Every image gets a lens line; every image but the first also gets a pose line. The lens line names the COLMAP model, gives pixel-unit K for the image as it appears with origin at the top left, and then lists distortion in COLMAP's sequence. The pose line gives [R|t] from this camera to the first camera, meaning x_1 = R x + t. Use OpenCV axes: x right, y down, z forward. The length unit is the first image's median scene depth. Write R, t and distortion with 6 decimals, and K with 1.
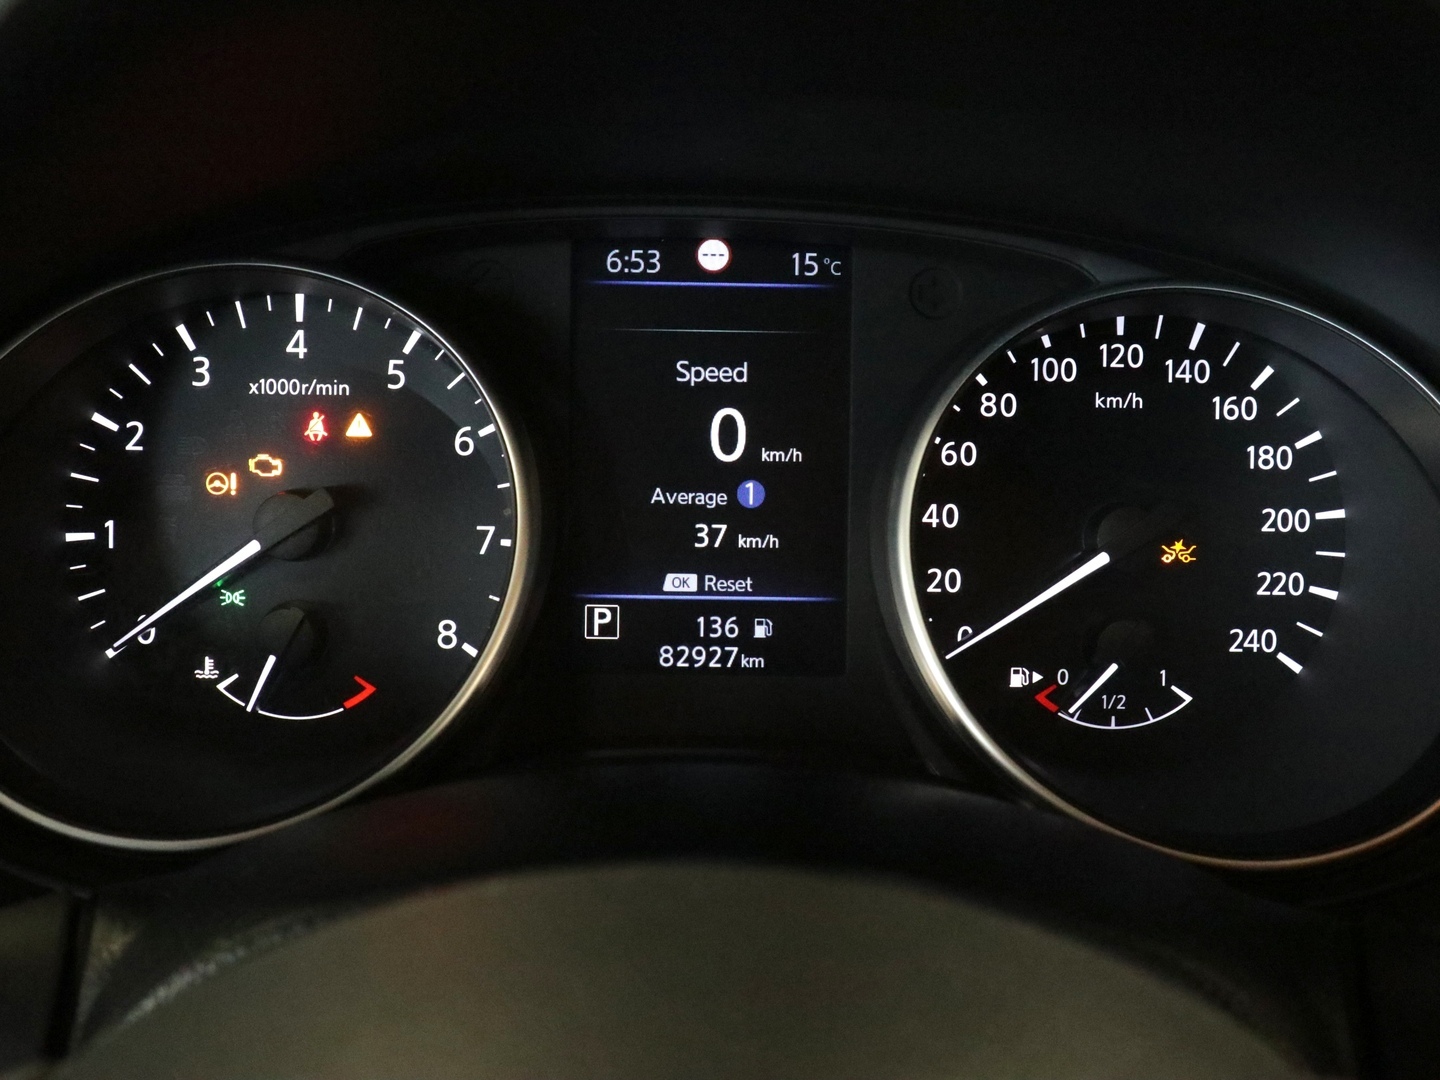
lens RADIAL K [[1372.7, 0, 719.8], [0, 1372.7, 531.6], [0, 0, 1]] dist [-0.020116, 0.000000]
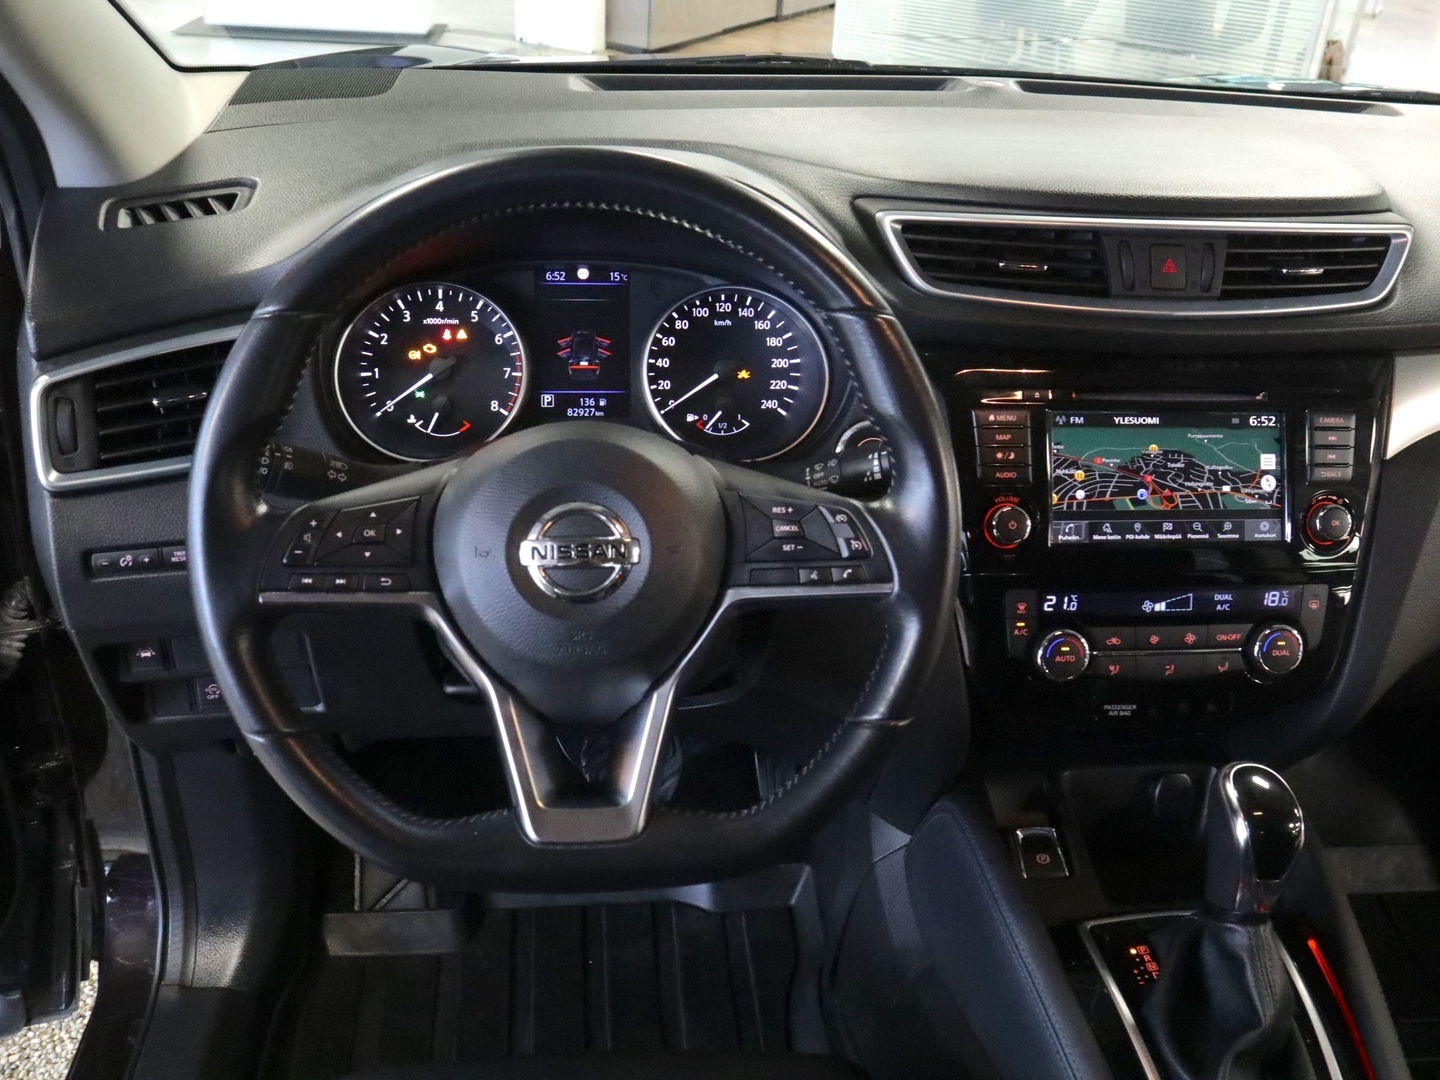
lens RADIAL K [[1251.6, 0, 717.1], [0, 1251.6, 541.4], [0, 0, 1]] dist [-0.092604, 0.043169]
pose [[0.994276, -0.025379, 0.103789, -0.010566], [0.013270, 0.993191, 0.115737, 0.060630], [-0.106019, -0.113697, 0.987843, -1.700197]]
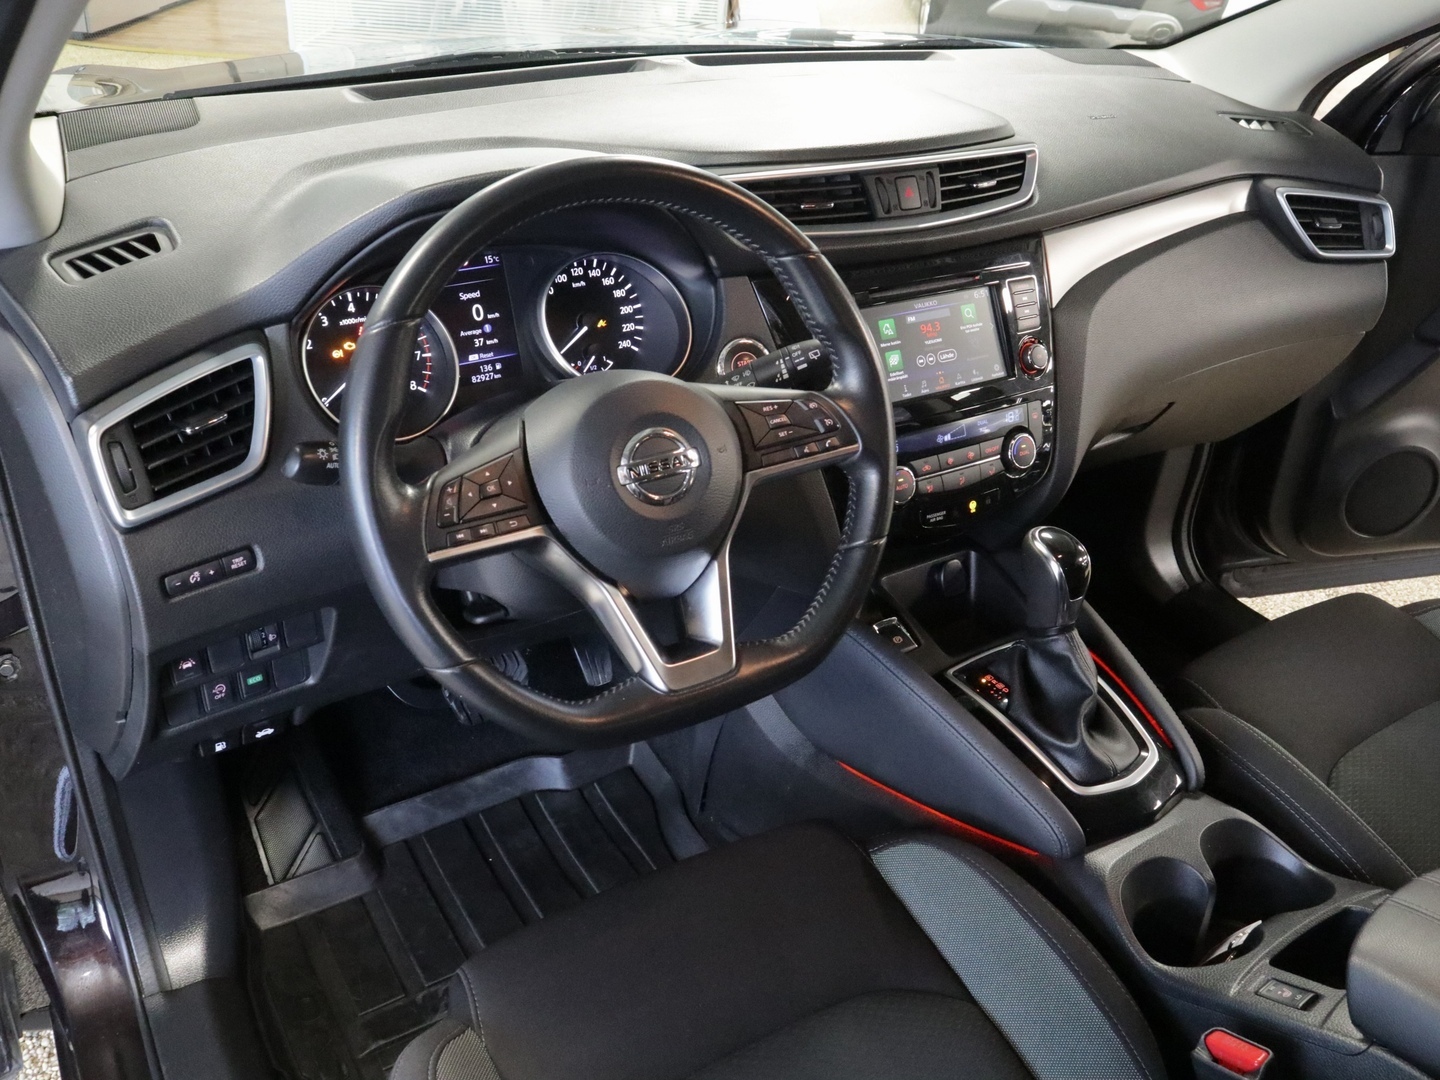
lens RADIAL K [[1176.2, 0, 717.6], [0, 1176.2, 540.5], [0, 0, 1]] dist [-0.114952, 0.030021]
pose [[0.849719, -0.255122, 0.461400, -0.978588], [0.175075, 0.962007, 0.209502, -0.027247], [-0.497319, -0.097238, 0.862101, -1.874354]]
